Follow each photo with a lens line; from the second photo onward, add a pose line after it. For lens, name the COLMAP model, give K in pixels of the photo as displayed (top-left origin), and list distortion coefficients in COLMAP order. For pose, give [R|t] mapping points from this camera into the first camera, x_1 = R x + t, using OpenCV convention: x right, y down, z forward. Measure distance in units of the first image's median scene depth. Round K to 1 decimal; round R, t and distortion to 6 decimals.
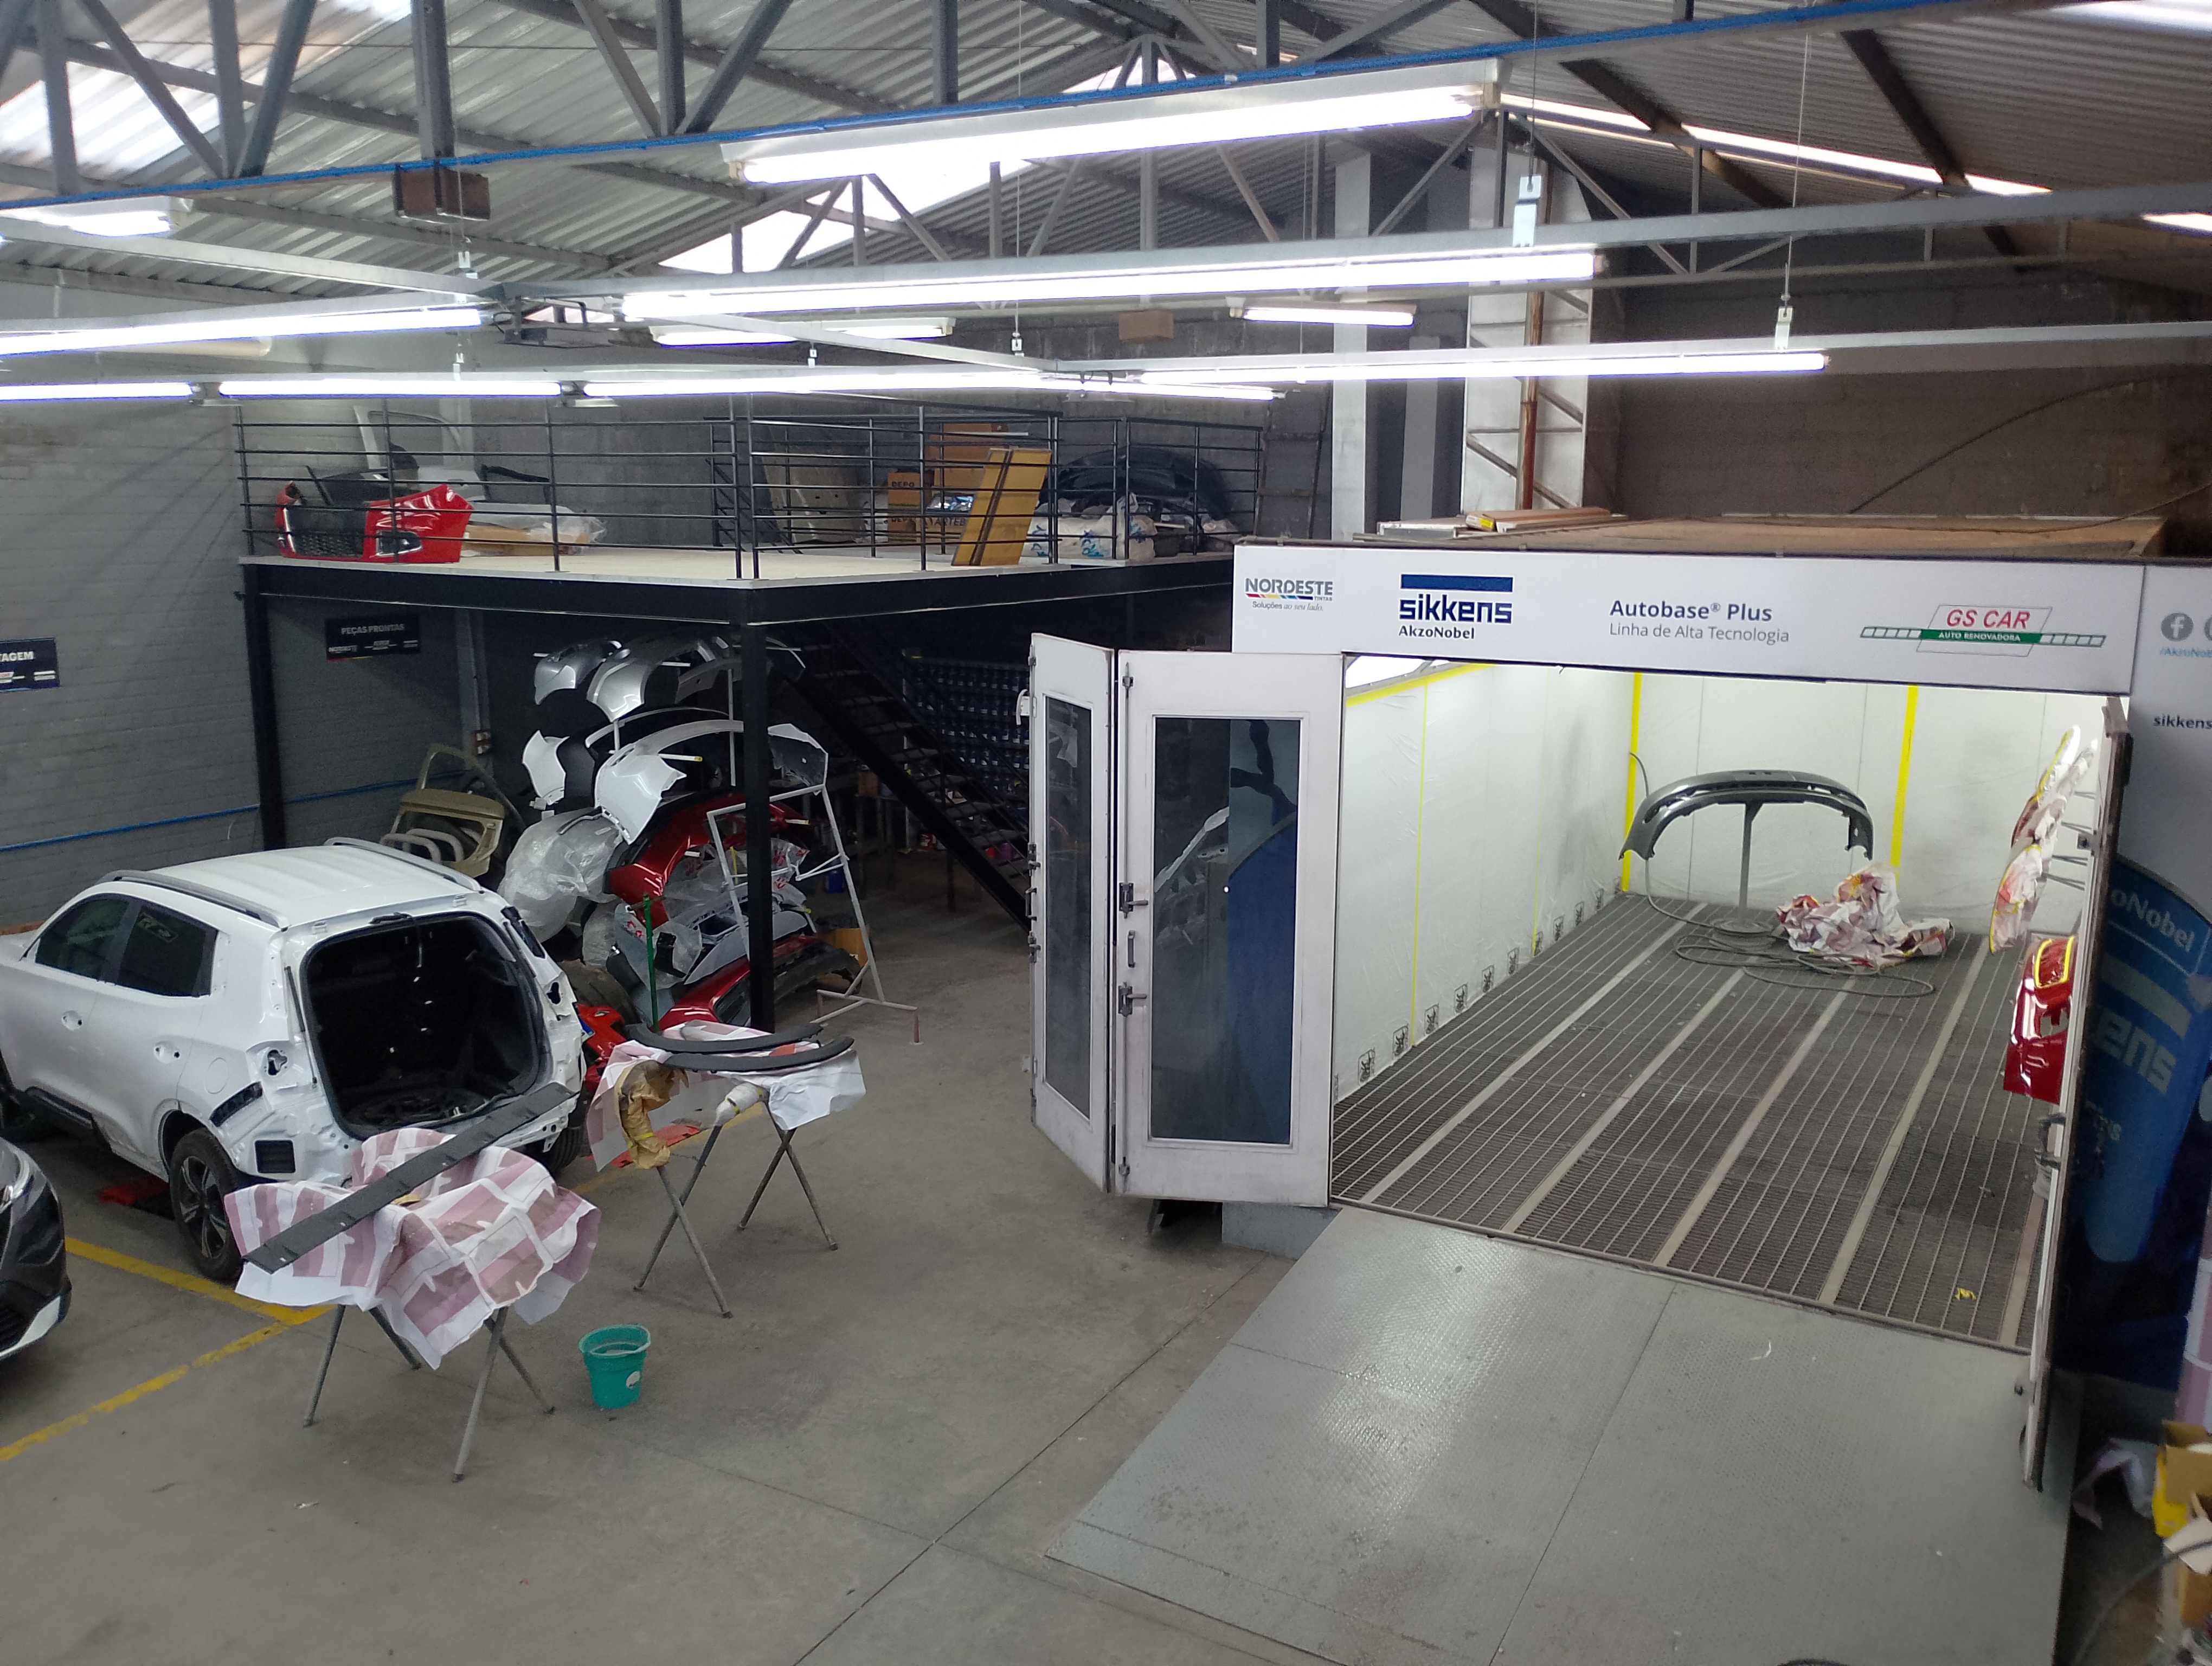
lens RADIAL K [[1807.9, 0, 1105.8], [0, 1807.9, 823.9], [0, 0, 1]] dist [0.032912, -0.018285]
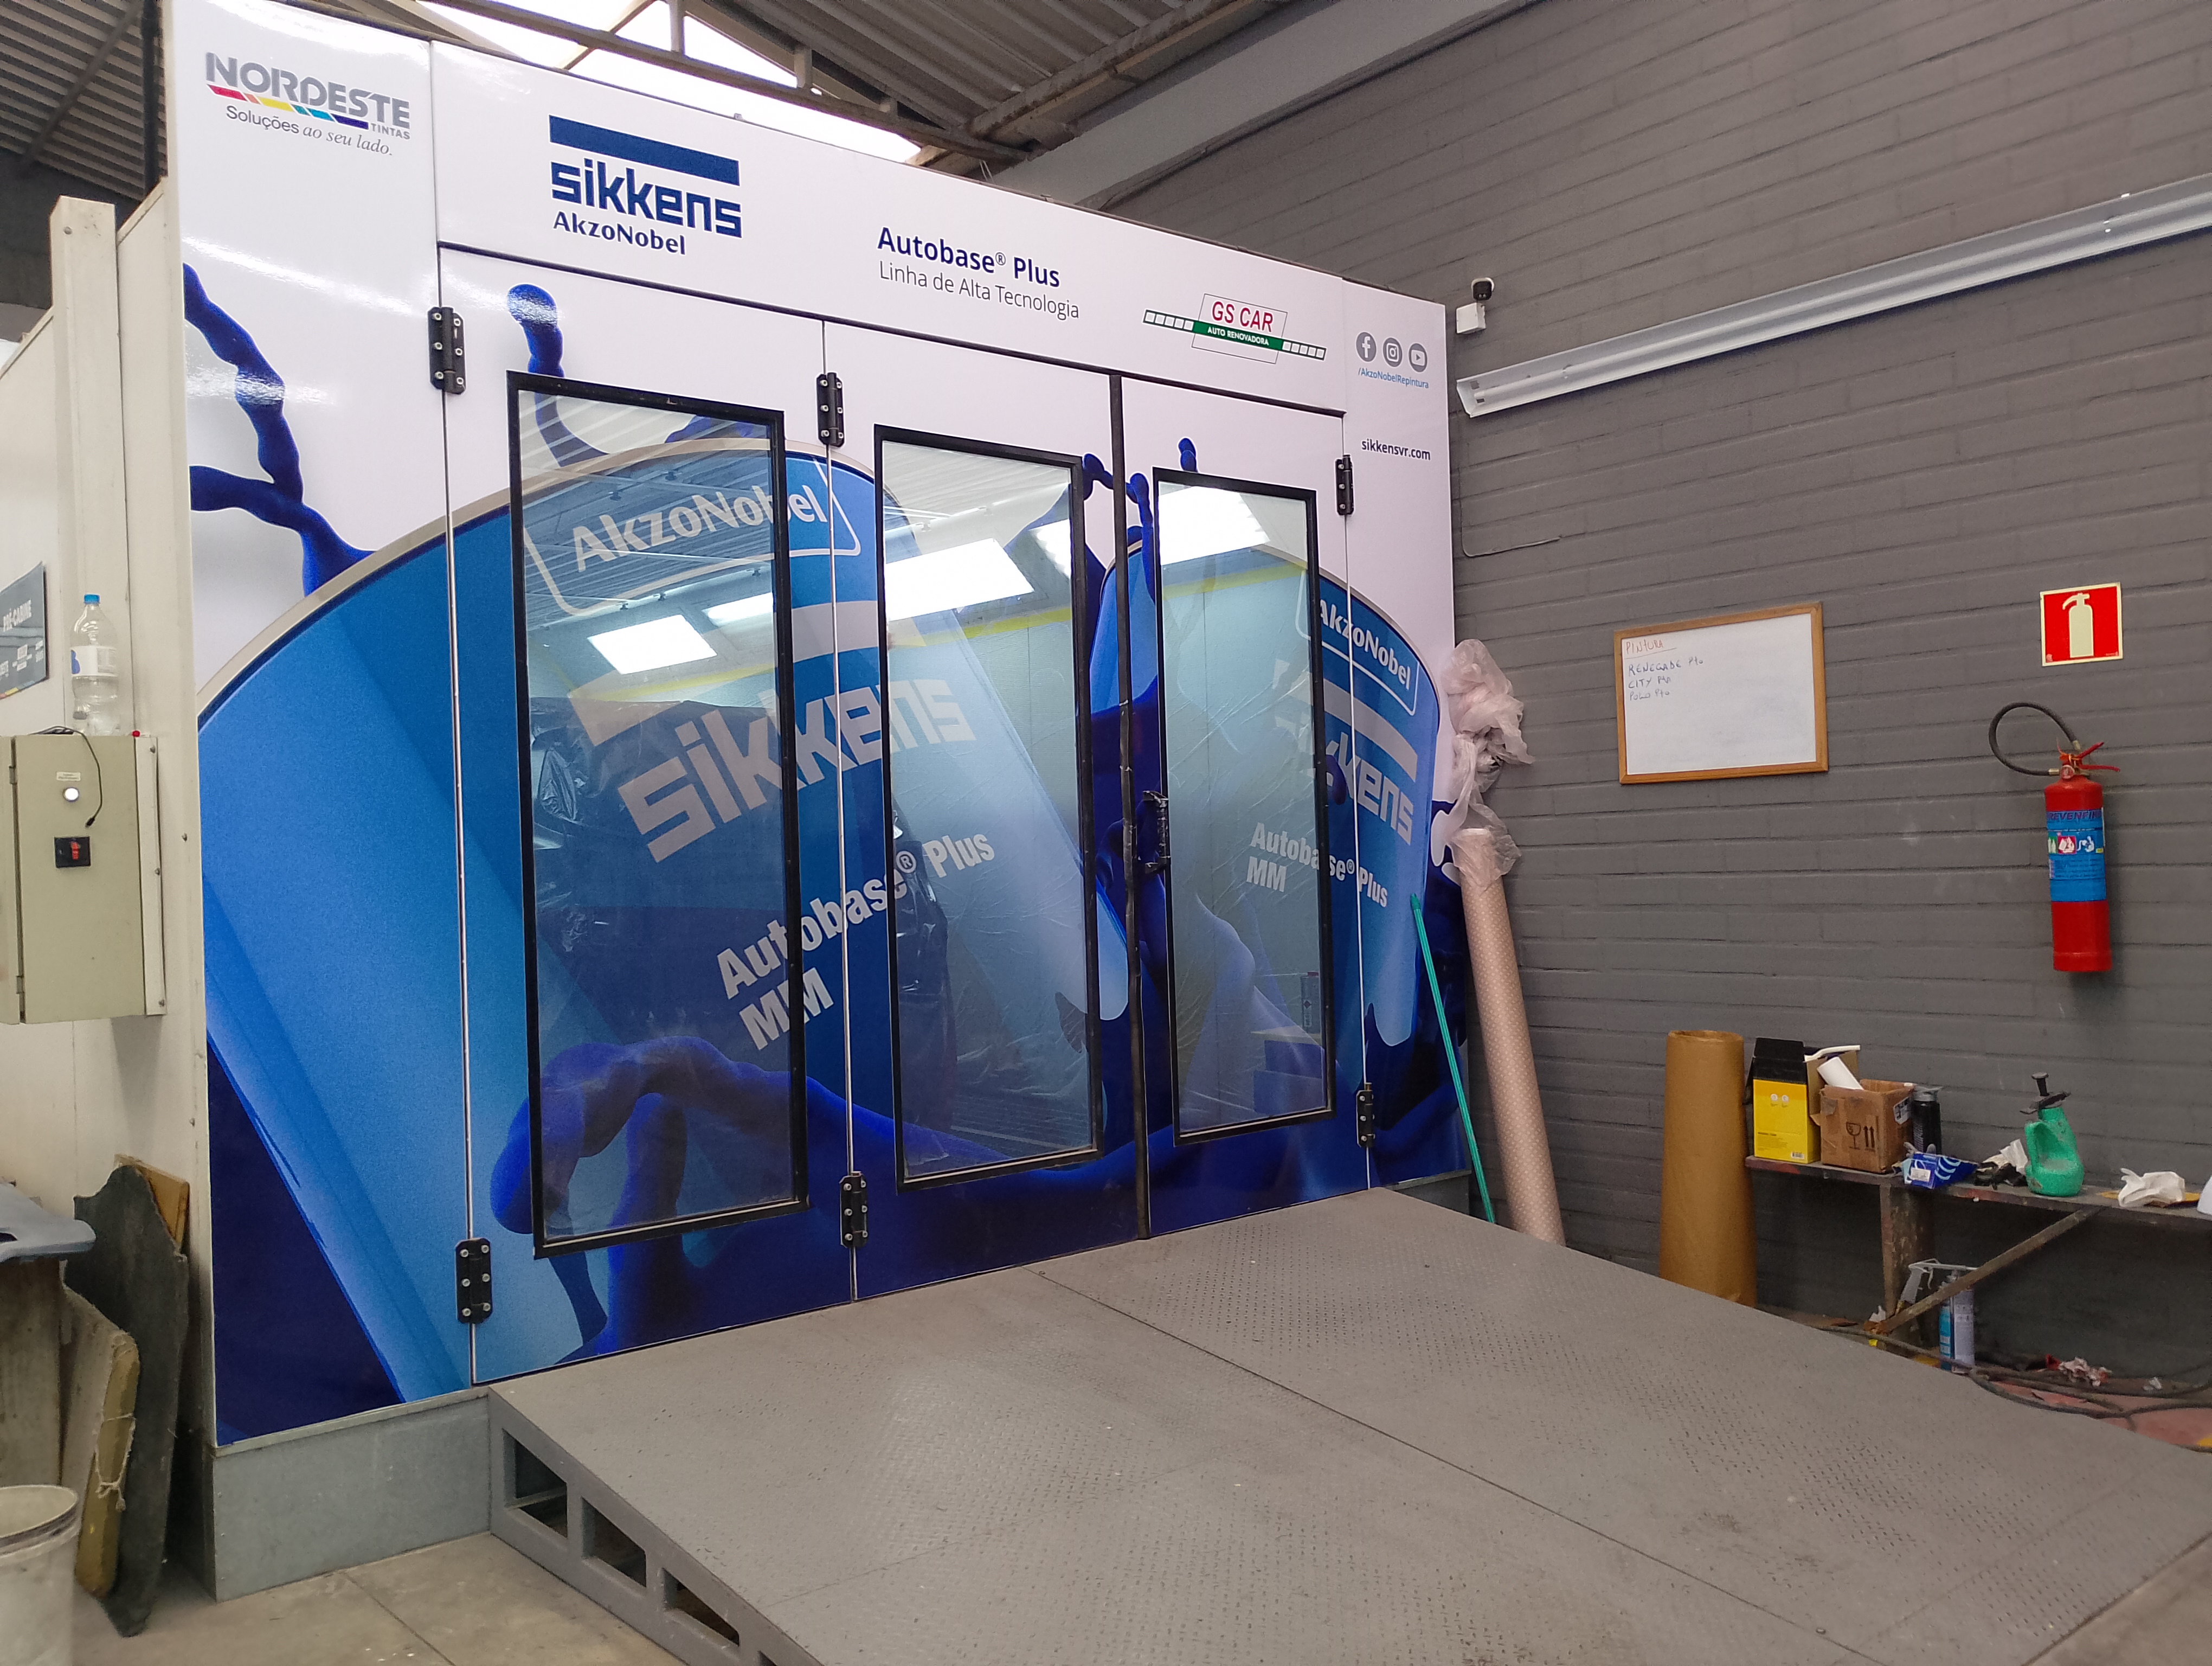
lens RADIAL K [[1807.9, 0, 1108.2], [0, 1807.9, 816.1], [0, 0, 1]] dist [0.032912, -0.018285]
pose [[0.332992, -0.010685, 0.942869, -0.303219], [0.204787, 0.976888, -0.061254, 0.137411], [-0.920423, 0.213484, 0.327484, 0.721664]]
